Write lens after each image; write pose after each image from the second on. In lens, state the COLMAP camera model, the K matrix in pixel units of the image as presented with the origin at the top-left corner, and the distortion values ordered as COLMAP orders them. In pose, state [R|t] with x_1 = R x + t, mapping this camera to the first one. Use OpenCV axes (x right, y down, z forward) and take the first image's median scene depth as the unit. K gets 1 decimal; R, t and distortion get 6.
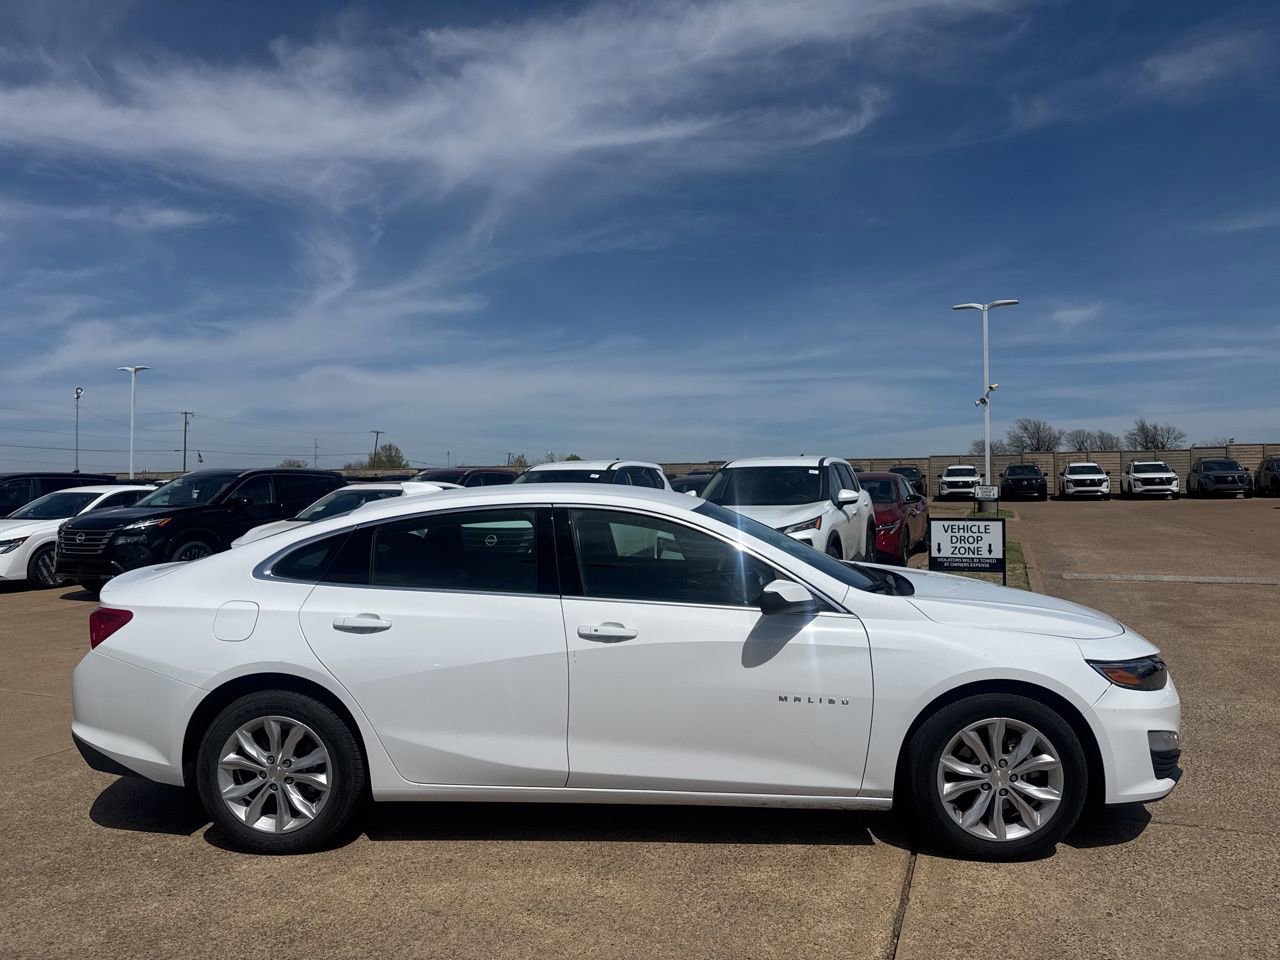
lens RADIAL K [[933.9, 0, 640.0], [0, 933.9, 480.0], [0, 0, 1]] dist [0.012785, -0.000647]
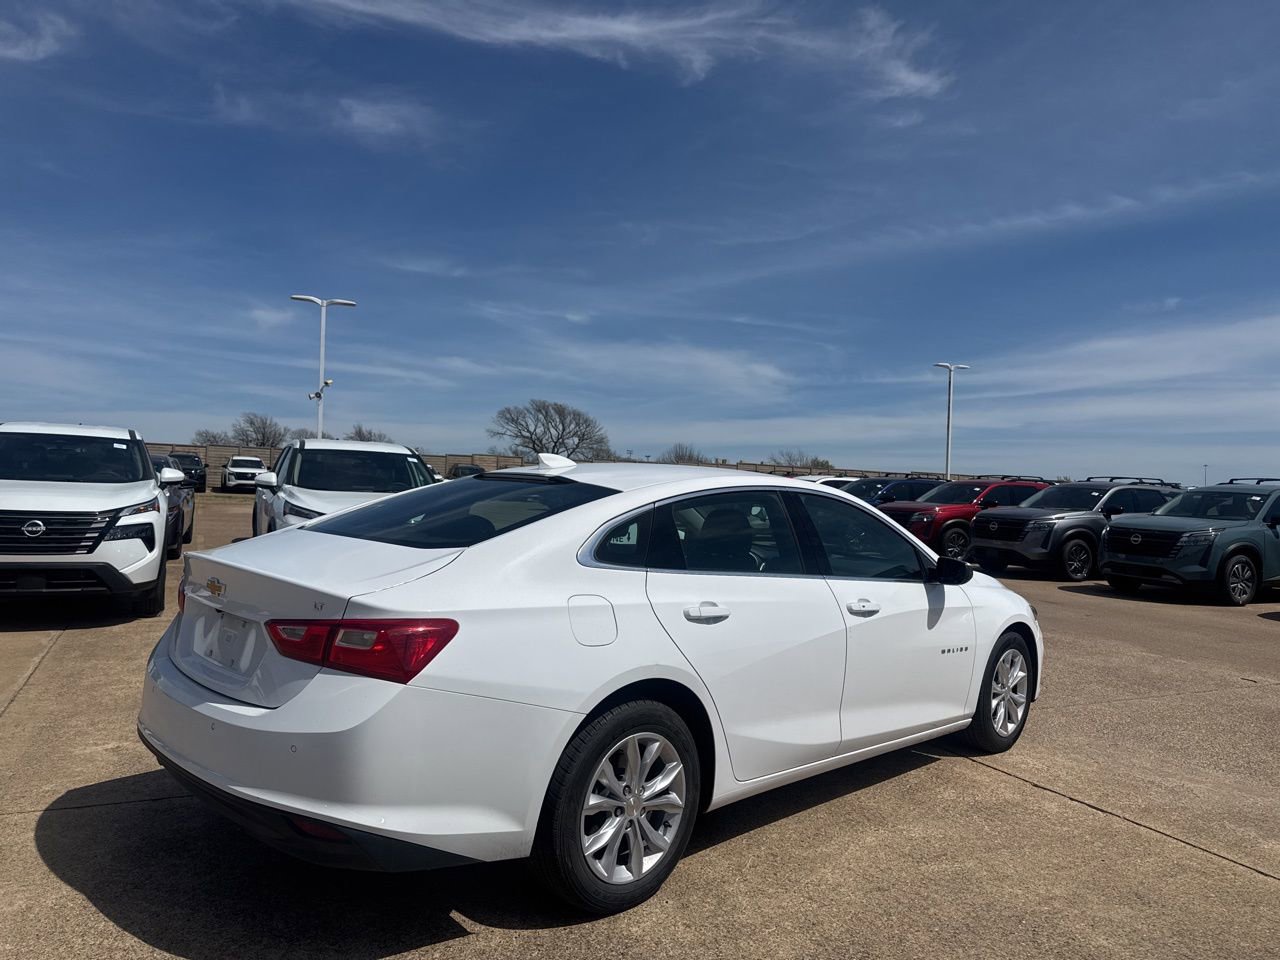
lens RADIAL K [[929.9, 0, 640.0], [0, 929.9, 480.0], [0, 0, 1]] dist [-0.012970, -0.006472]
pose [[0.649424, 0.047864, 0.758919, -0.976769], [-0.051789, 0.998484, -0.018656, 0.047500], [-0.758661, -0.027188, 0.650918, 0.473045]]
